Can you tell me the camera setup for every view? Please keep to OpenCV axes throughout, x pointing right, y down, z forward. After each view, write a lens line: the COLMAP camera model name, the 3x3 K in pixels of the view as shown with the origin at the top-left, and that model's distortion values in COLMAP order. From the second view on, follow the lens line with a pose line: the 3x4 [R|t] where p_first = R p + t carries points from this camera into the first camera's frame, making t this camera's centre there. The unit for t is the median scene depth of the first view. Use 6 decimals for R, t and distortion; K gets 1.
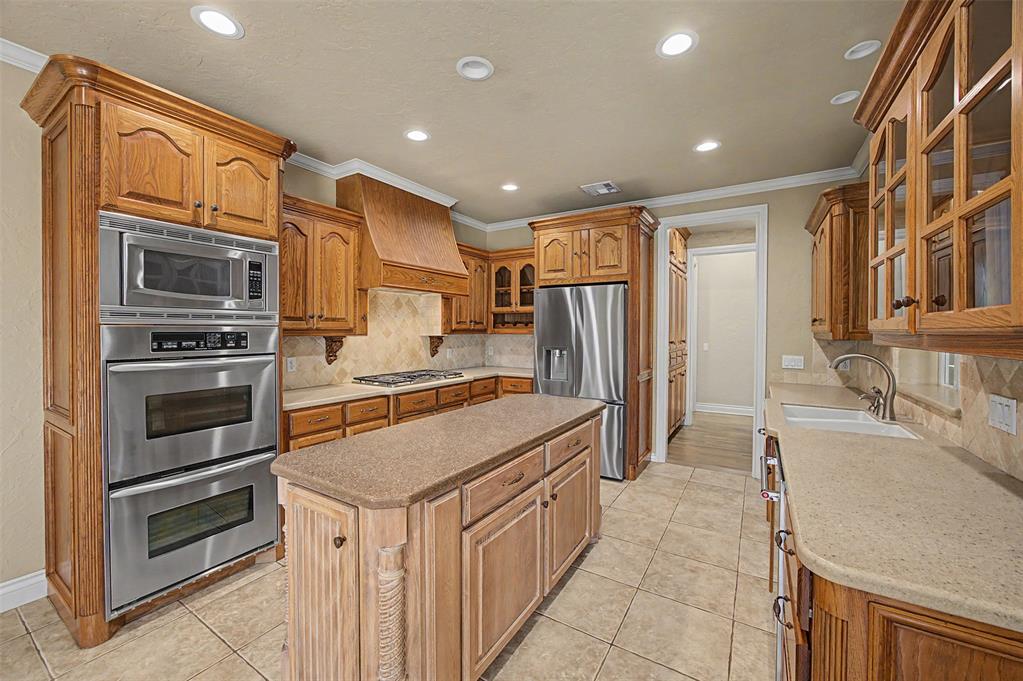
lens RADIAL K [[400.7, 0, 513.4], [0, 400.7, 334.5], [0, 0, 1]] dist [-0.017885, 0.006501]
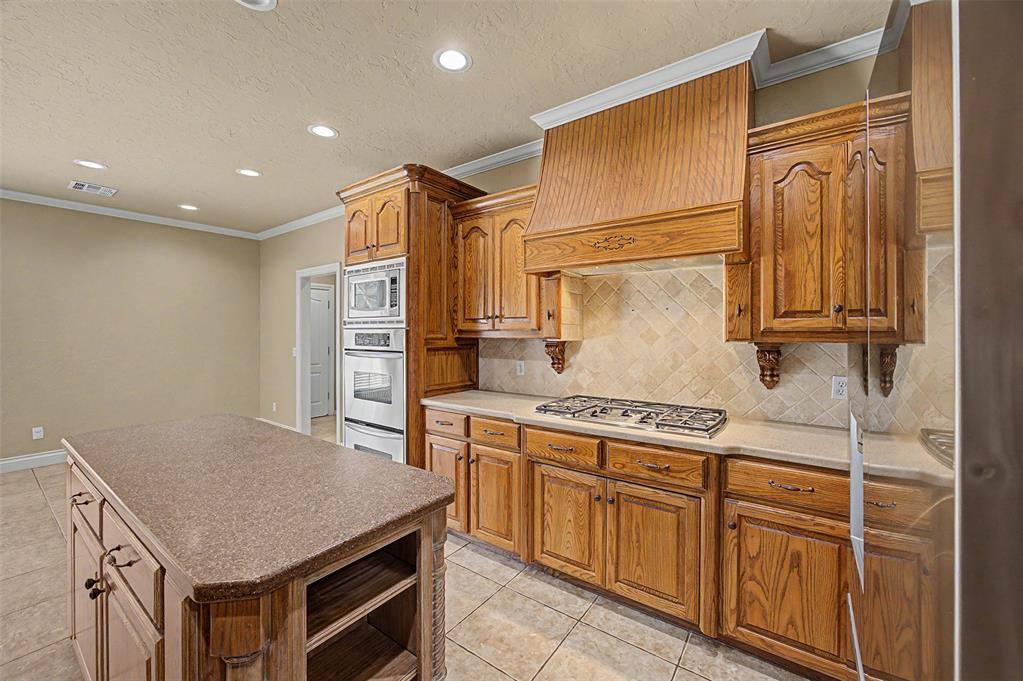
lens RADIAL K [[400.7, 0, 510.9], [0, 400.7, 333.9], [0, 0, 1]] dist [-0.017885, 0.006501]
pose [[-0.072614, -0.003724, -0.997353, 0.361083], [-0.013413, 0.999906, -0.002757, -0.003993], [0.997270, 0.013177, -0.072657, 0.914508]]
